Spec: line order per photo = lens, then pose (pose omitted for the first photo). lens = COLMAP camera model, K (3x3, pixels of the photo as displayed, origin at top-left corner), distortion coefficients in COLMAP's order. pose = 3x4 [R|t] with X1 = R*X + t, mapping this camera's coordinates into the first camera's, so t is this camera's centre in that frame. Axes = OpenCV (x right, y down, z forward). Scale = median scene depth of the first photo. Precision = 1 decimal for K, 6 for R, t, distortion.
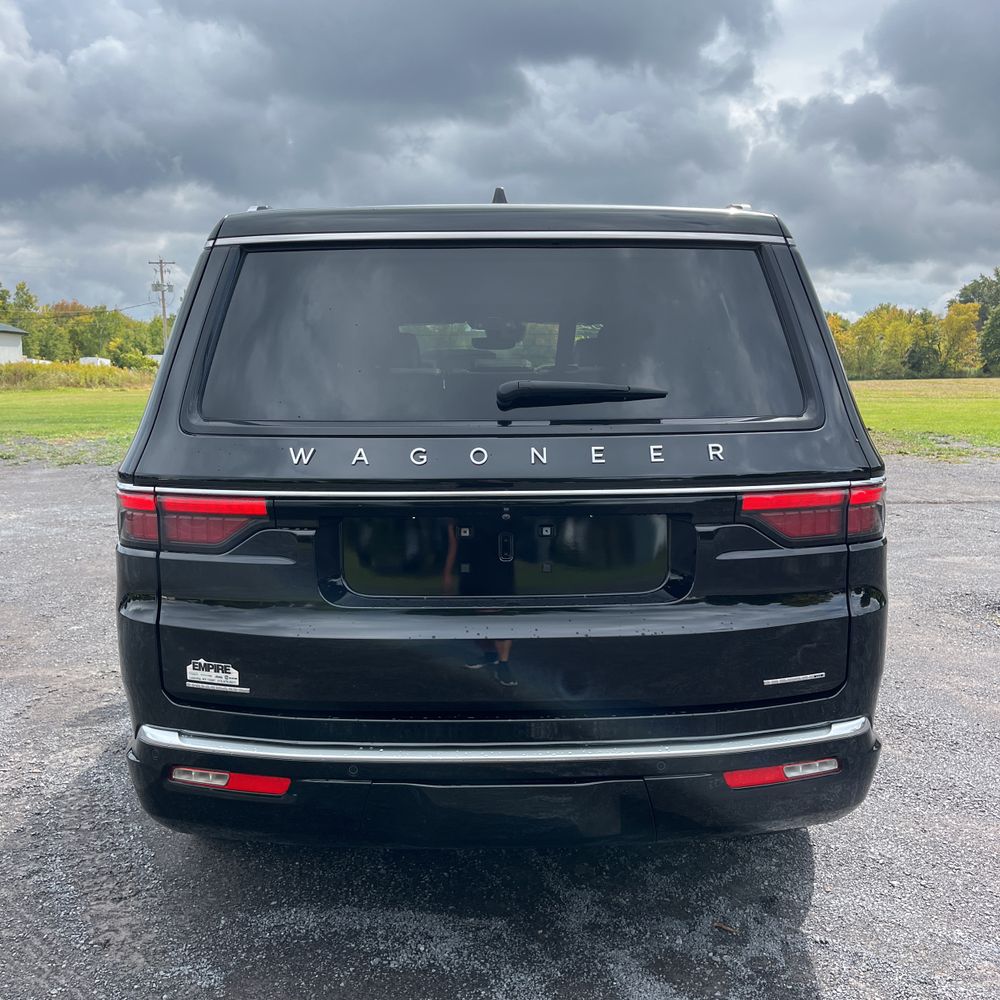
lens RADIAL K [[1022.8, 0, 503.5], [0, 1022.8, 498.4], [0, 0, 1]] dist [0.023537, 0.000000]
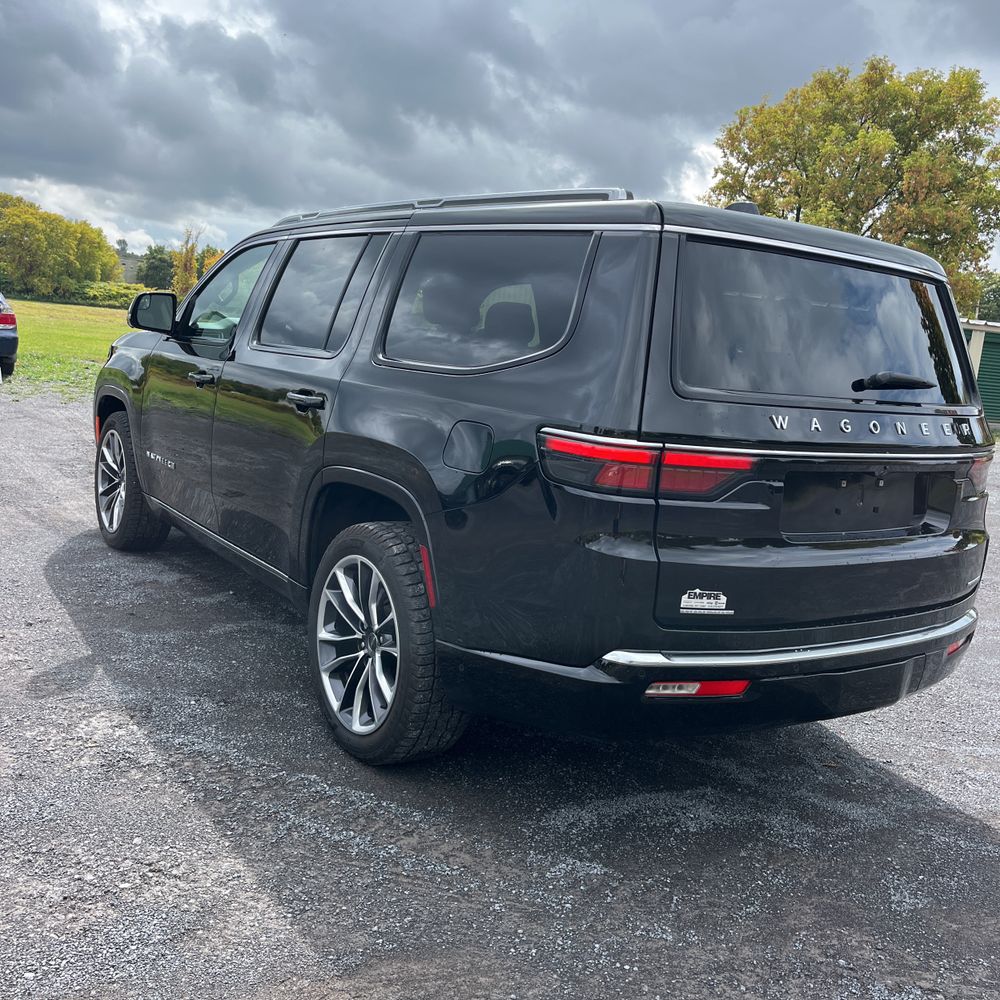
lens RADIAL K [[1022.8, 0, 519.9], [0, 1022.8, 507.9], [0, 0, 1]] dist [0.023537, 0.000000]
pose [[0.820943, -0.009225, 0.570936, -0.916224], [-0.030707, 0.997709, 0.060273, -0.002271], [-0.570184, -0.067013, 0.818779, 0.121265]]
